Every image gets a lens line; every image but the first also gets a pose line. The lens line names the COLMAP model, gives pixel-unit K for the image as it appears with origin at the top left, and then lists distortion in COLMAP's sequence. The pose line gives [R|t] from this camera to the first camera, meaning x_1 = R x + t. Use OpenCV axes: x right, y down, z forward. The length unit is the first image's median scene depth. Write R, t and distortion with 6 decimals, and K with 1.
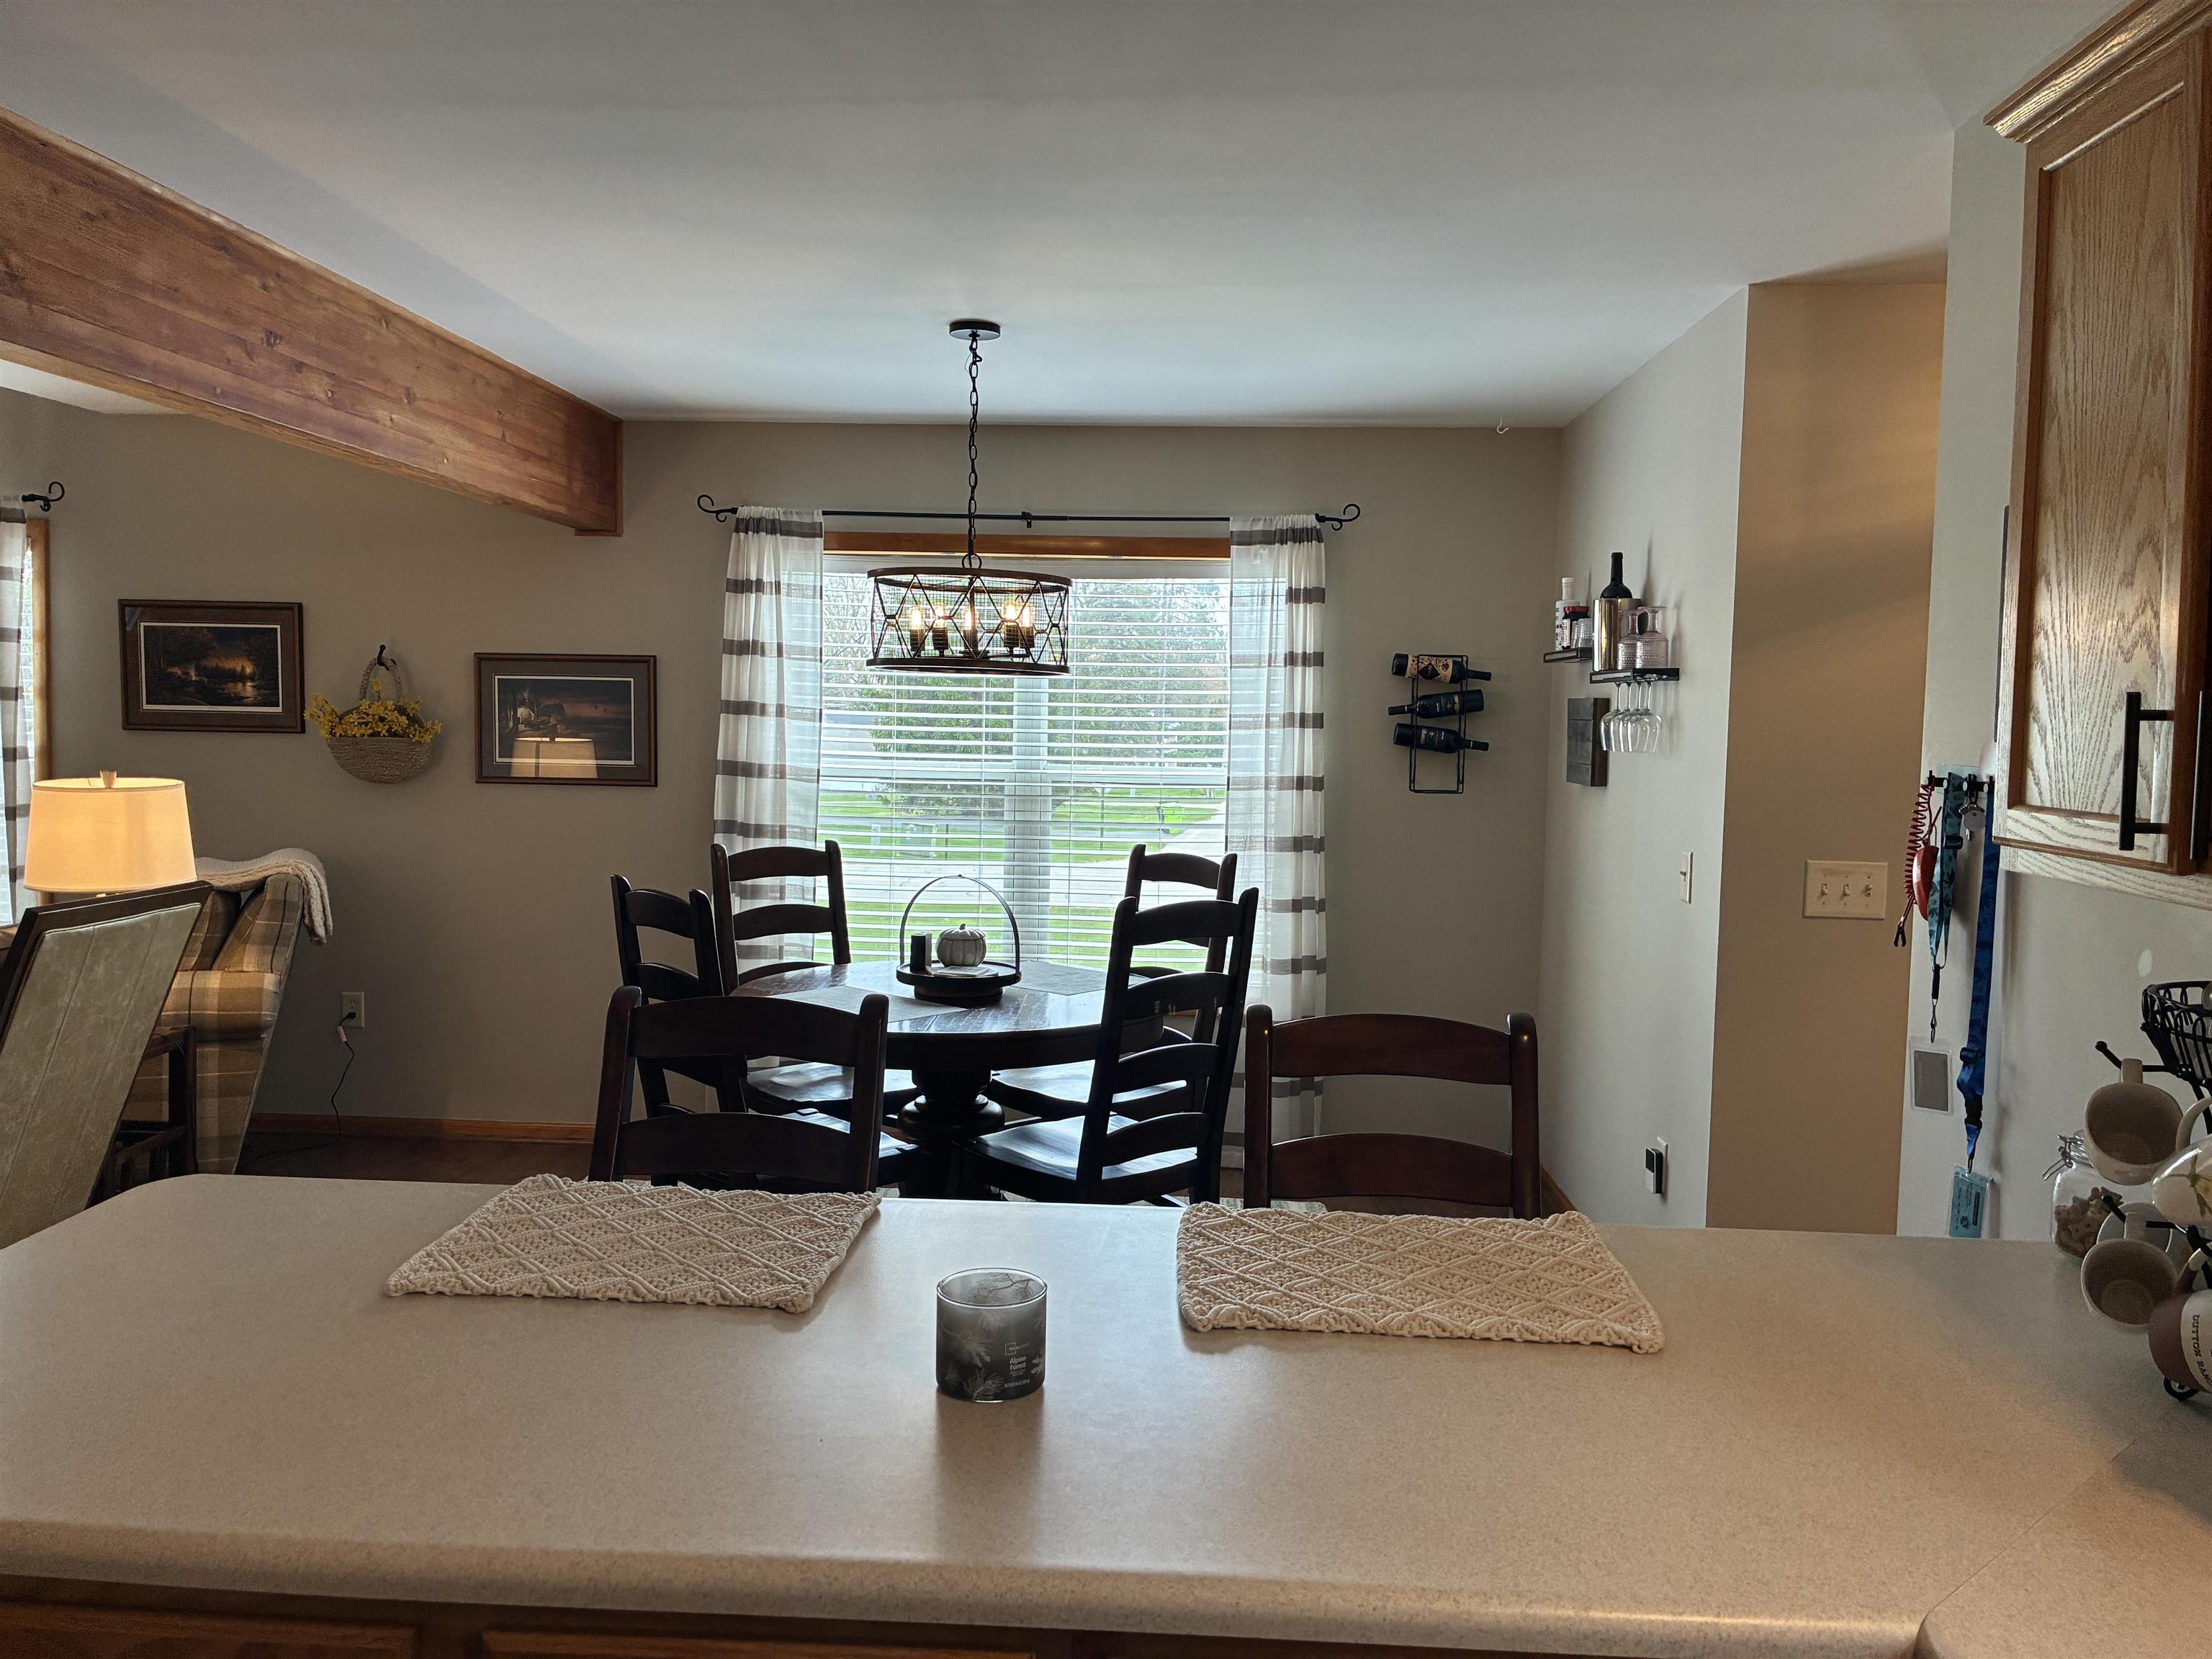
lens RADIAL K [[1684.9, 0, 1106.0], [0, 1684.9, 829.5], [0, 0, 1]] dist [0.023839, -0.030126]
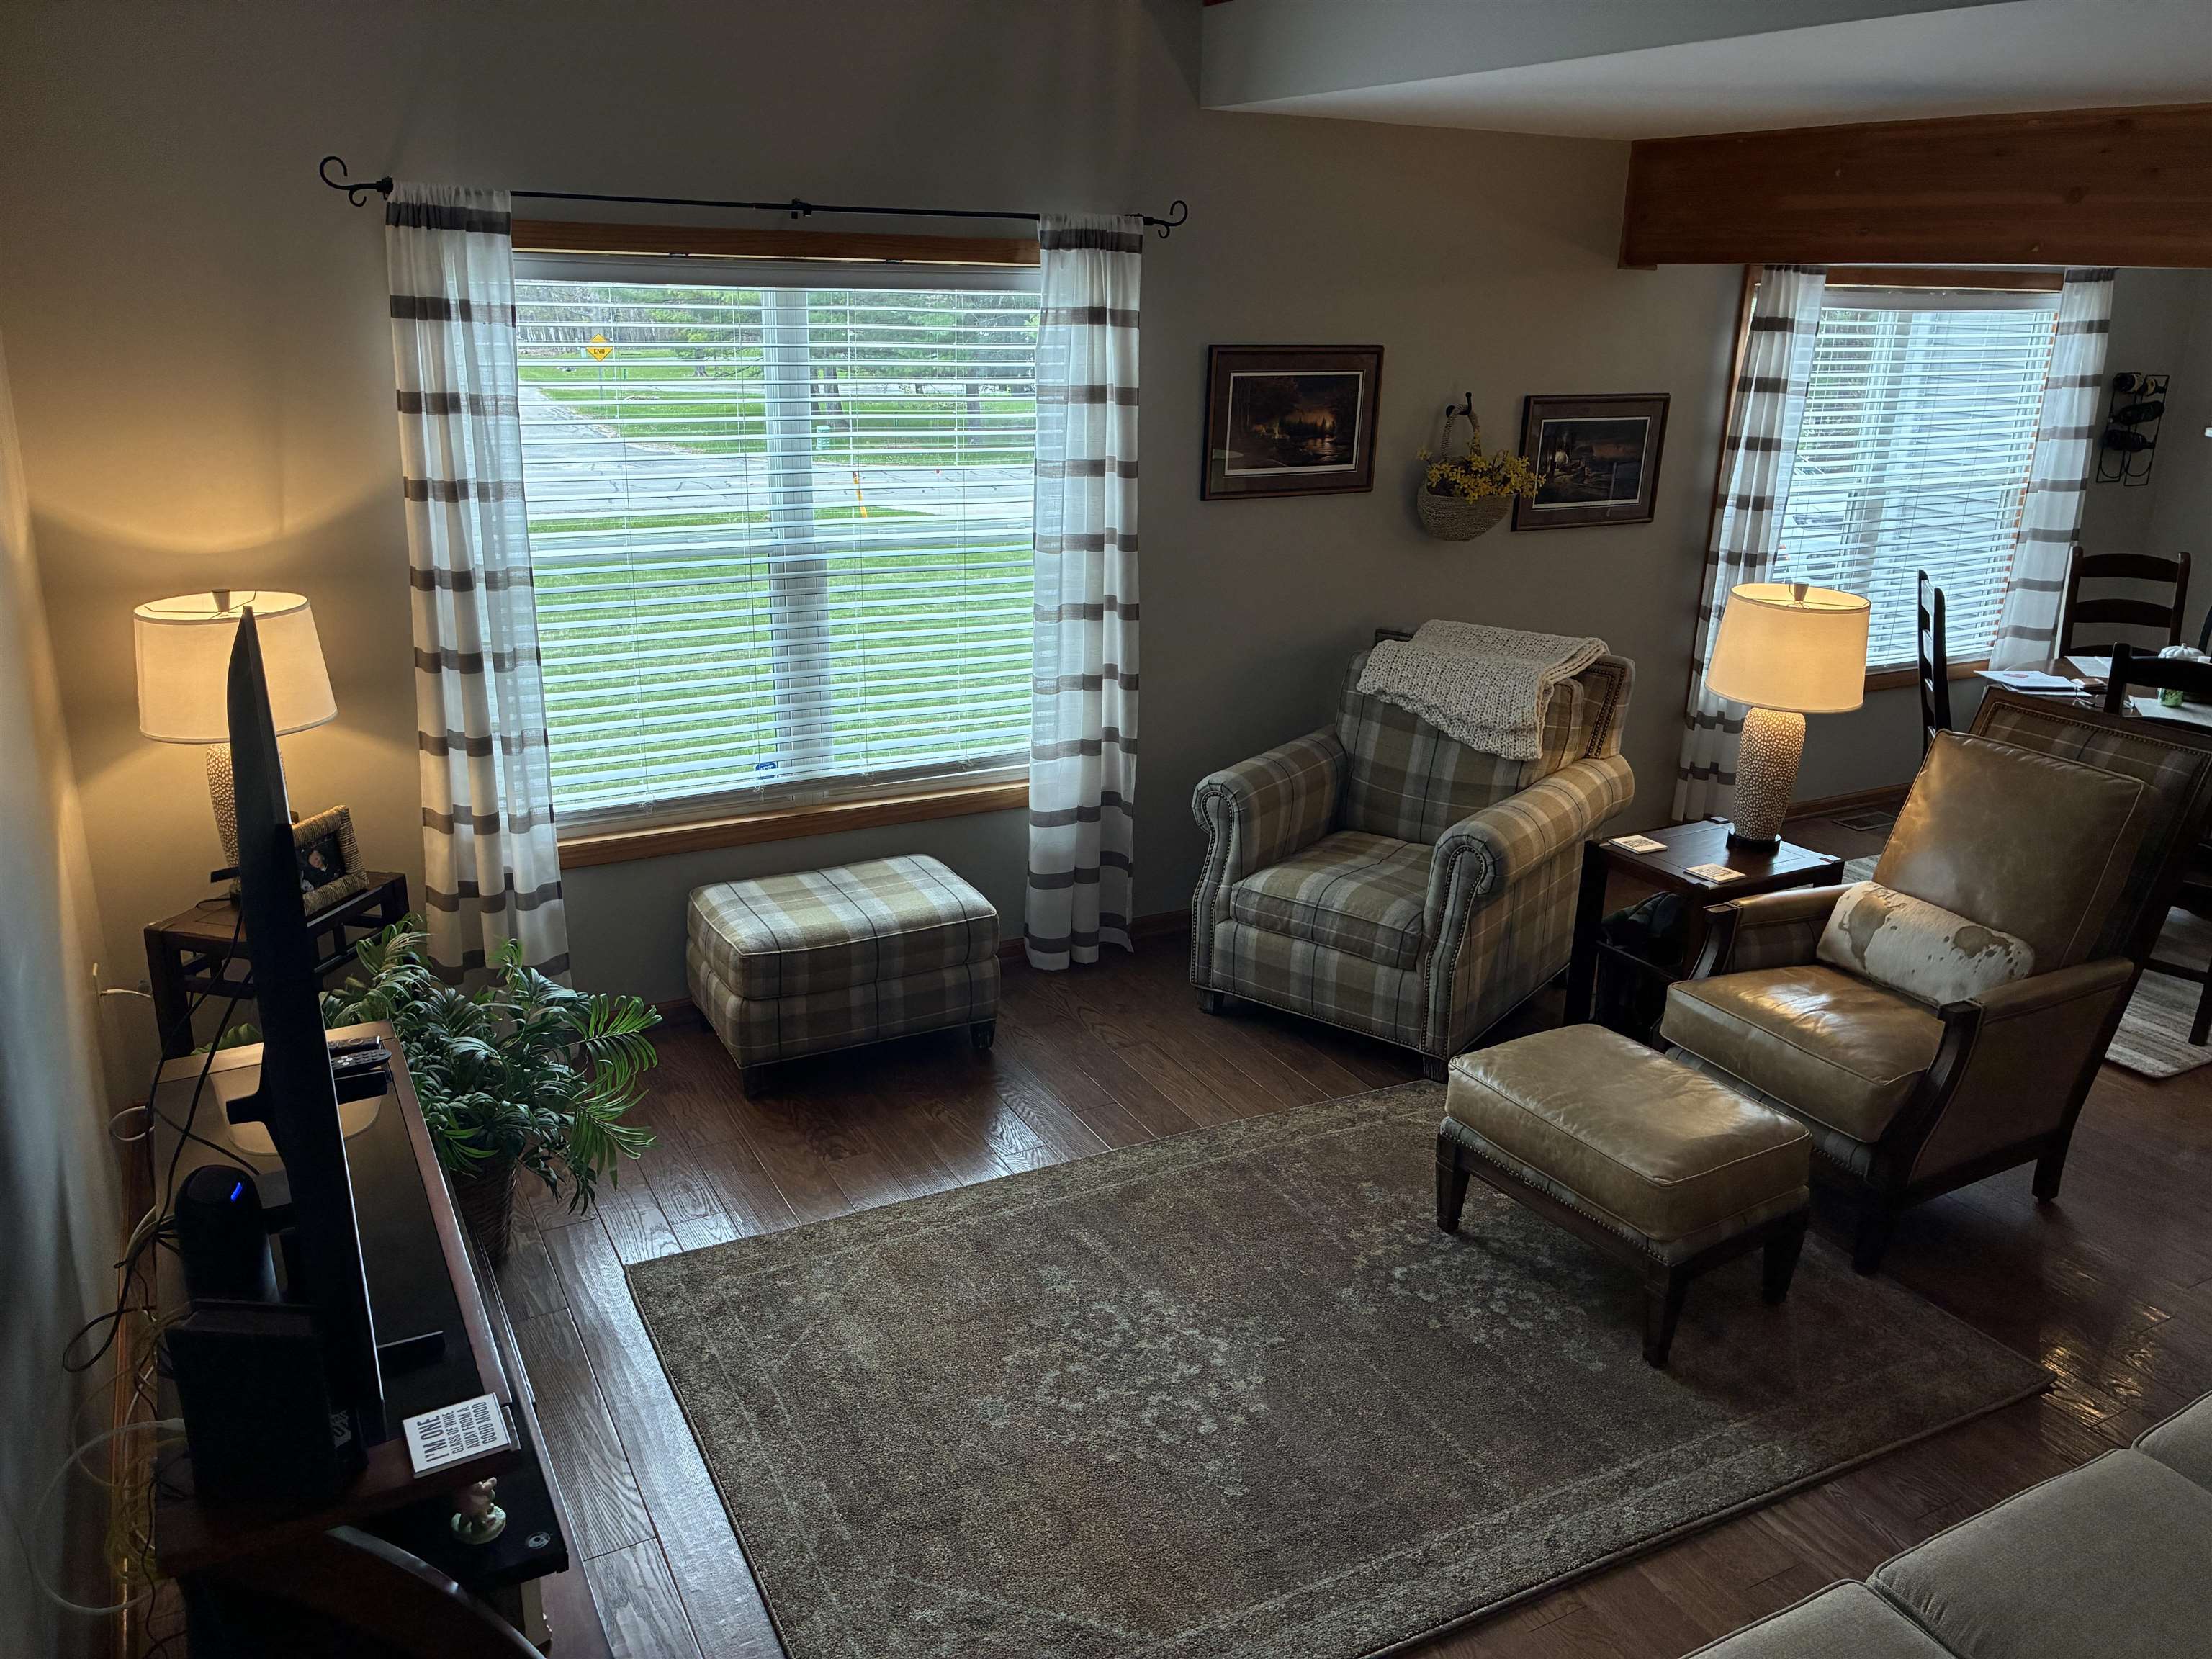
lens RADIAL K [[1694.5, 0, 1102.7], [0, 1694.5, 775.8], [0, 0, 1]] dist [0.046284, -0.051558]
pose [[0.852651, -0.146769, 0.501444, -1.131506], [0.028734, 0.971455, 0.235479, -0.133993], [-0.521691, -0.186373, 0.832529, 0.293292]]
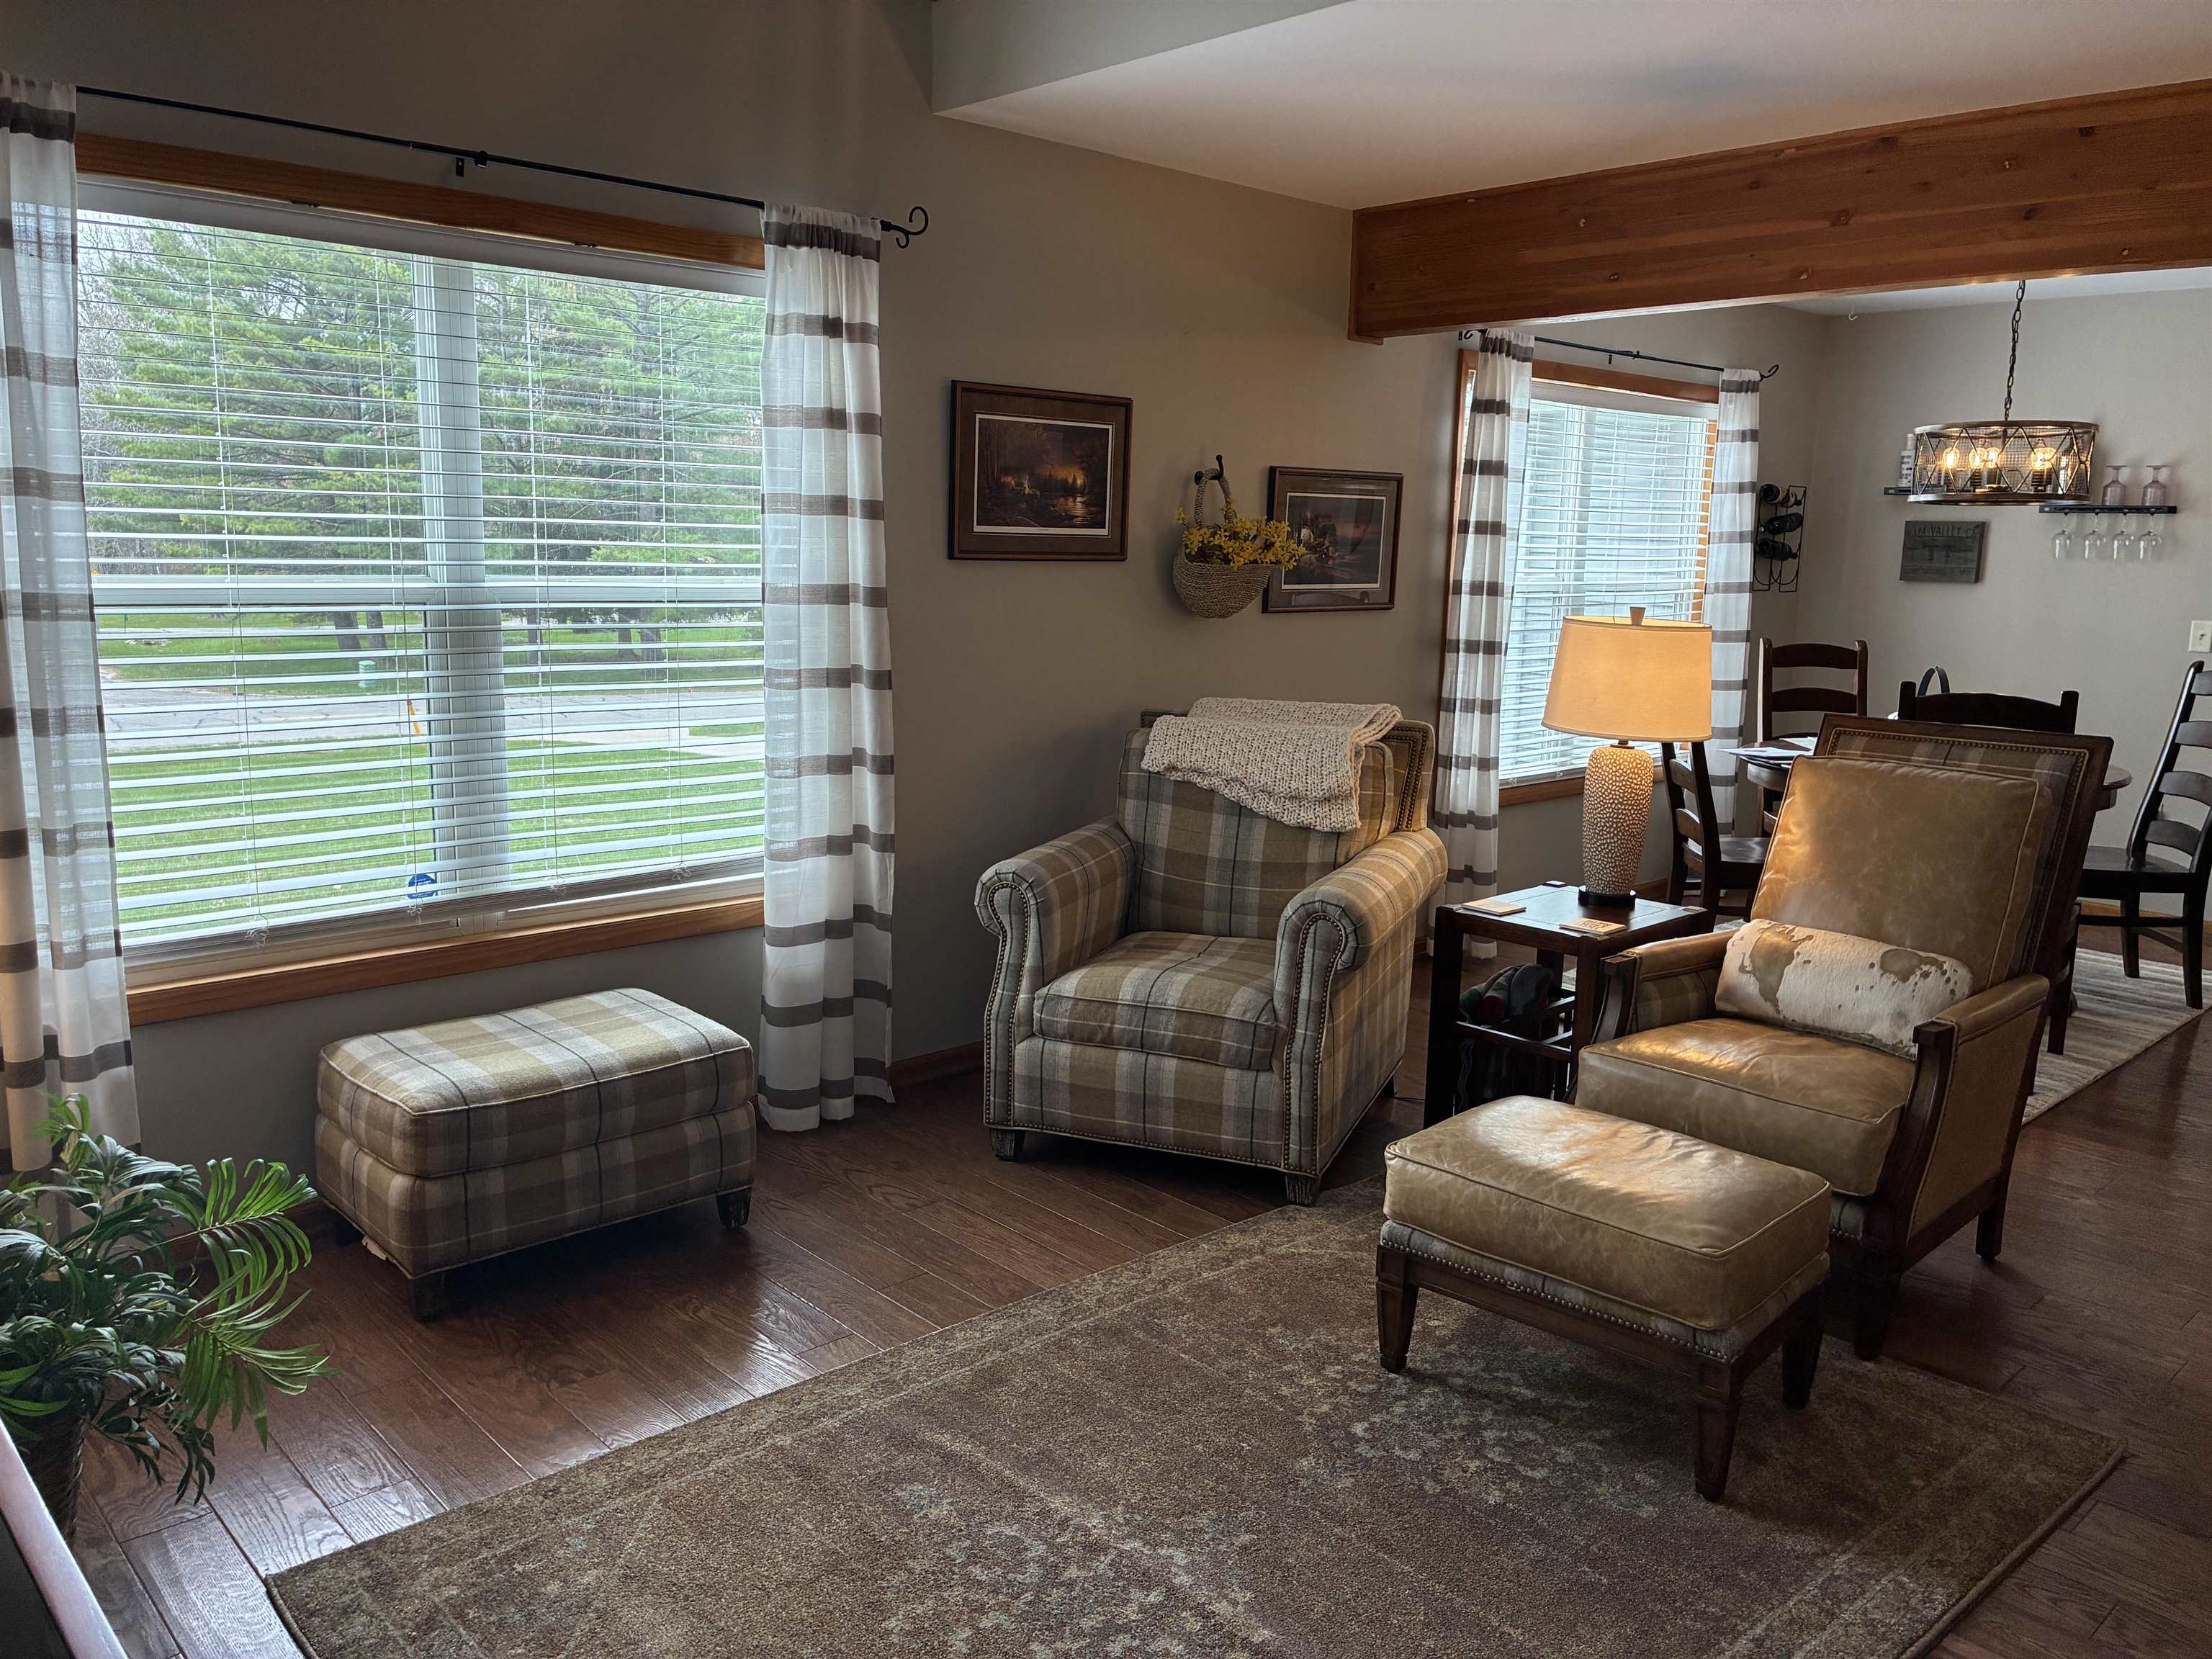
lens RADIAL K [[1694.5, 0, 1102.7], [0, 1694.5, 775.8], [0, 0, 1]] dist [0.046284, -0.051558]
pose [[0.694510, -0.105300, 0.711735, -1.126926], [0.040805, 0.993405, 0.107155, -0.043599], [-0.718325, -0.045378, 0.694227, 0.451319]]
